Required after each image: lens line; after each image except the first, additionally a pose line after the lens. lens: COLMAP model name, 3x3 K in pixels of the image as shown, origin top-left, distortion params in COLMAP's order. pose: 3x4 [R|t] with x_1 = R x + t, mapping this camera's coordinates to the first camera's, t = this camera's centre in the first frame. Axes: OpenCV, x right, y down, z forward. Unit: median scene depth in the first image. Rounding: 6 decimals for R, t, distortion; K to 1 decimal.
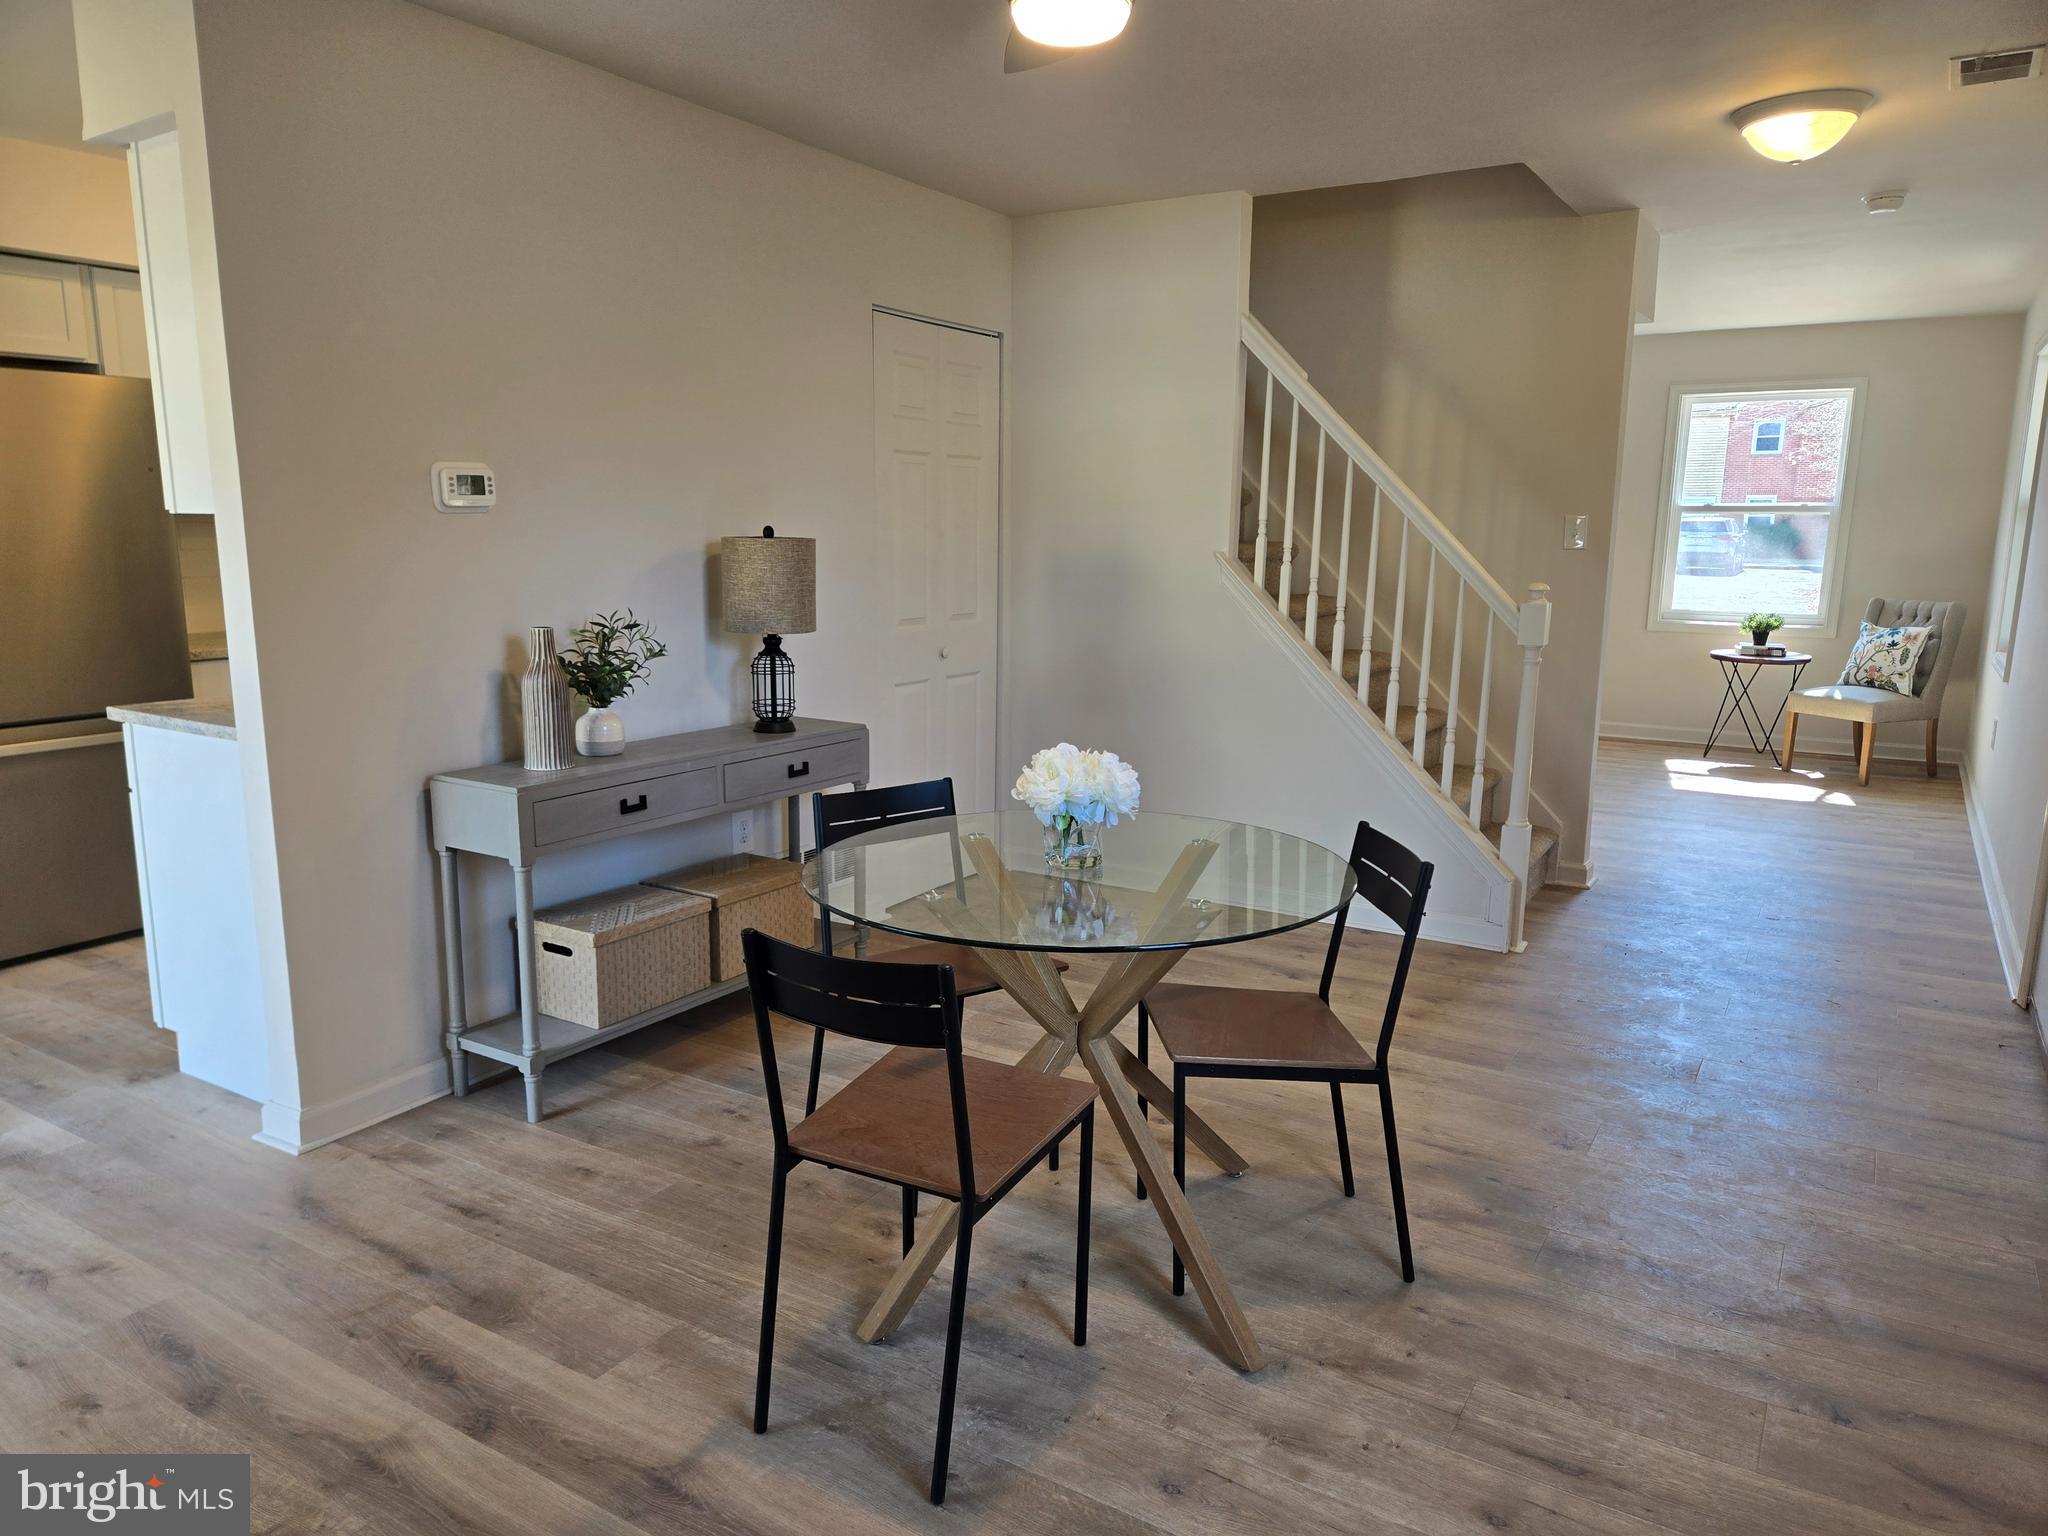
lens RADIAL K [[1366.2, 0, 1037.0], [0, 1366.2, 766.5], [0, 0, 1]] dist [0.096414, -0.092307]
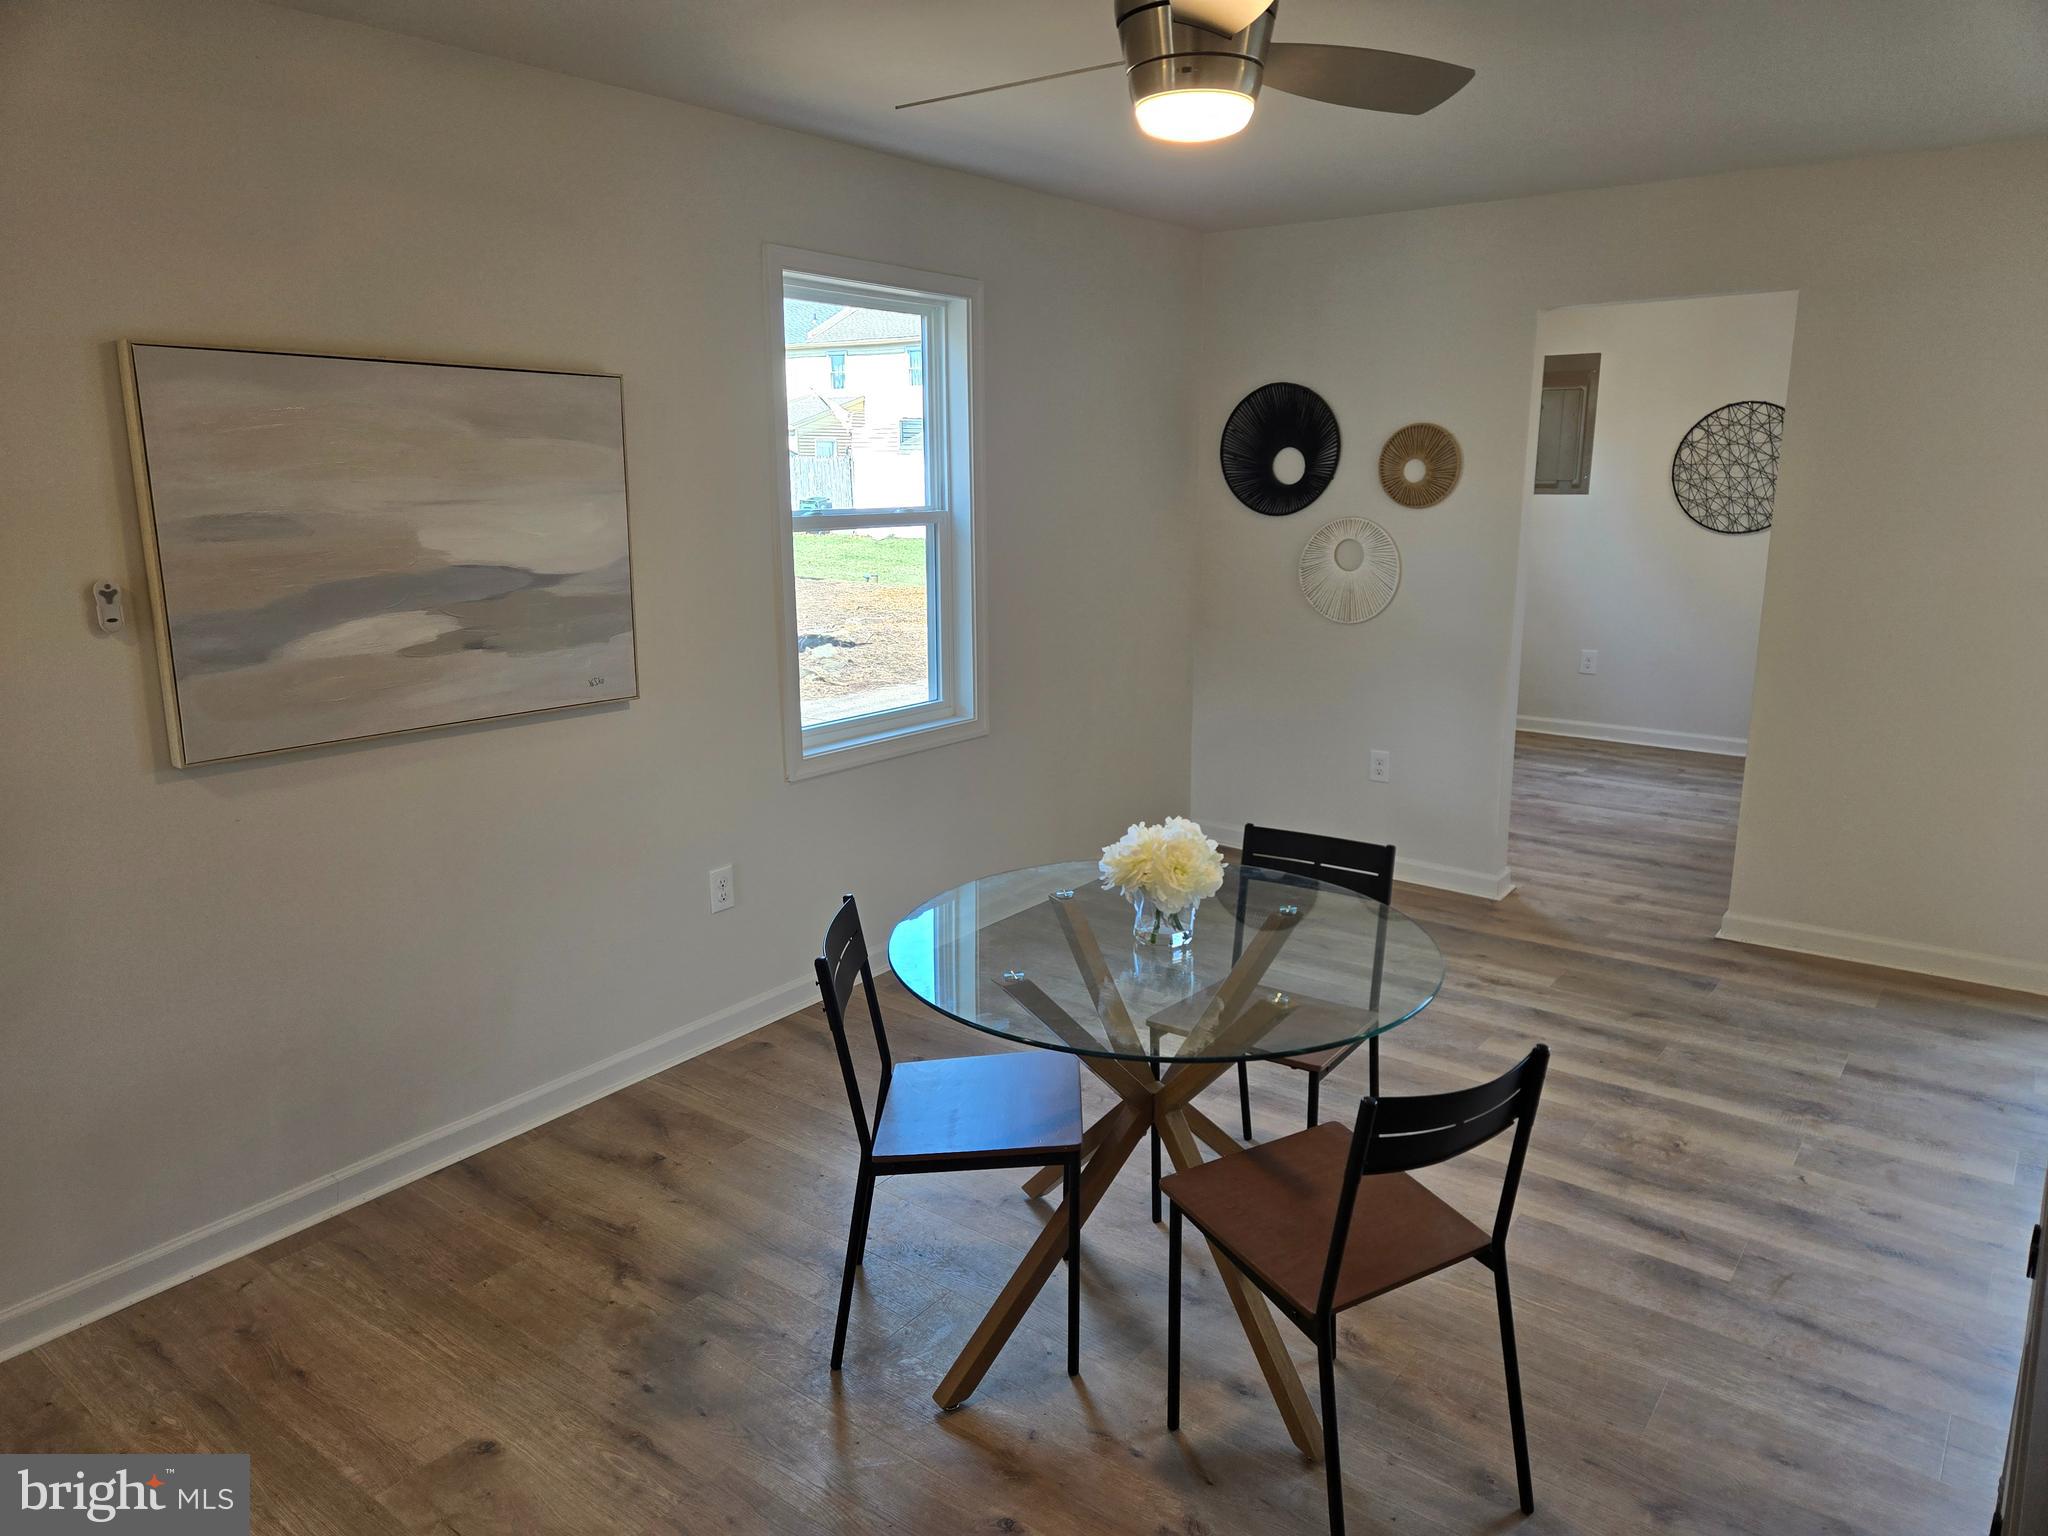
lens RADIAL K [[1358.8, 0, 1037.5], [0, 1358.8, 754.5], [0, 0, 1]] dist [0.093739, -0.080190]
pose [[-0.995099, -0.024410, 0.095822, 0.021941], [0.014512, 0.922510, 0.385701, -0.346924], [-0.097812, 0.385201, -0.917635, 1.476444]]
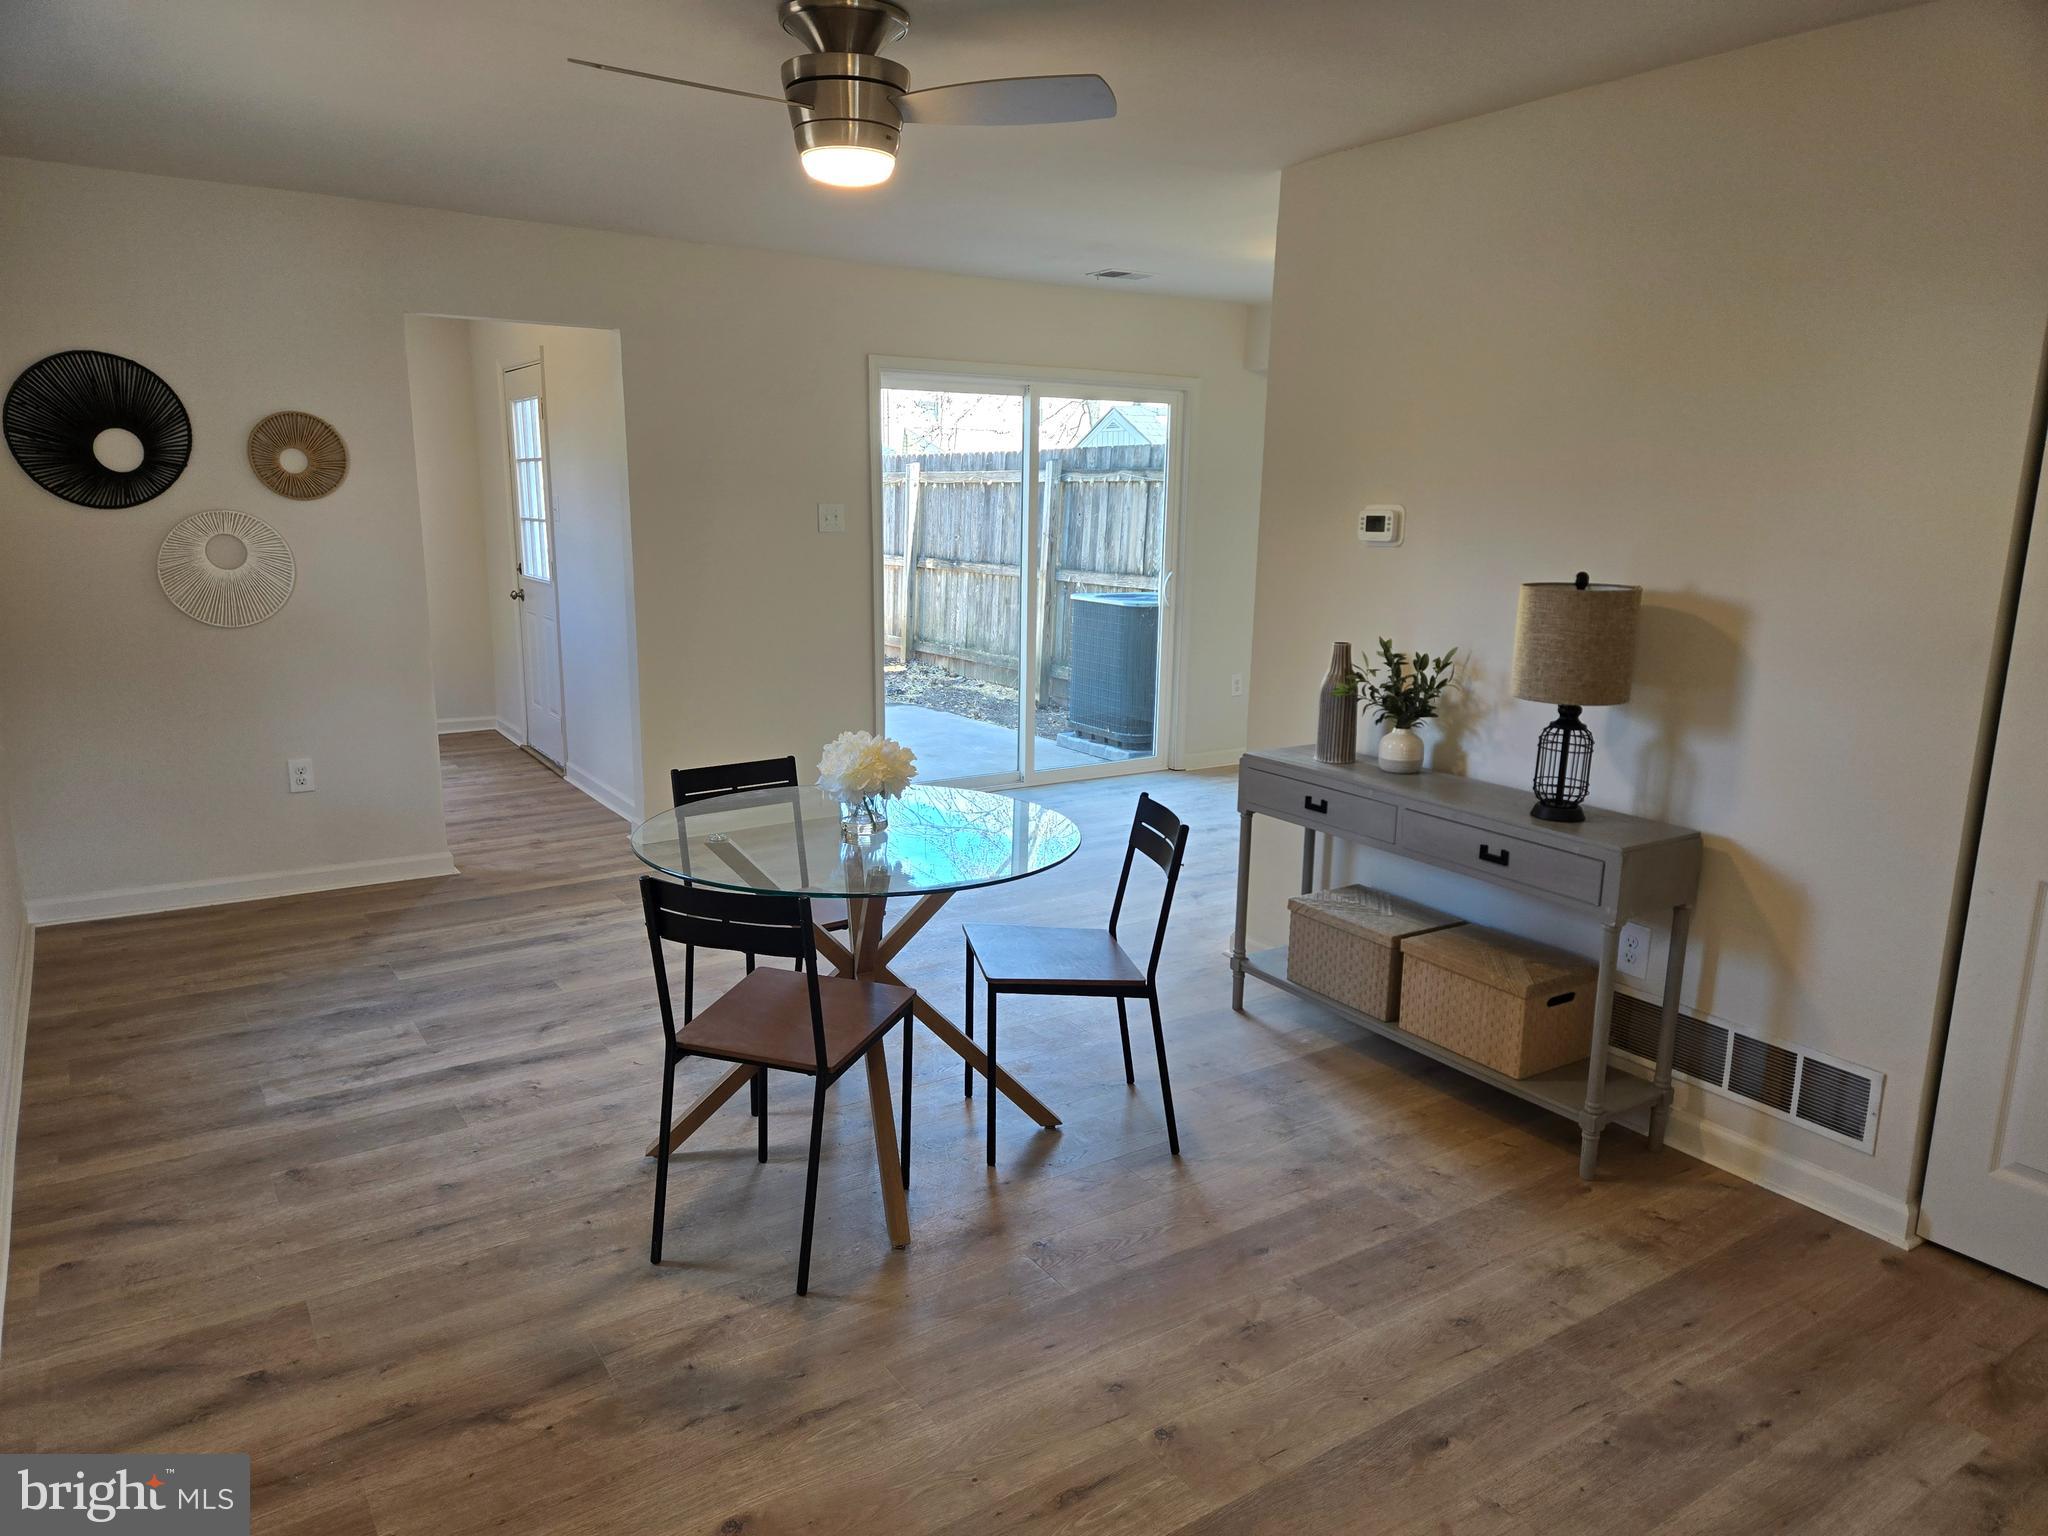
lens RADIAL K [[1366.2, 0, 1037.0], [0, 1366.2, 766.5], [0, 0, 1]] dist [0.096414, -0.092307]
pose [[-0.414732, 0.165063, -0.894847, 0.835842], [-0.182194, 0.948432, 0.259388, -0.261487], [0.891517, 0.270613, -0.363271, 1.239555]]
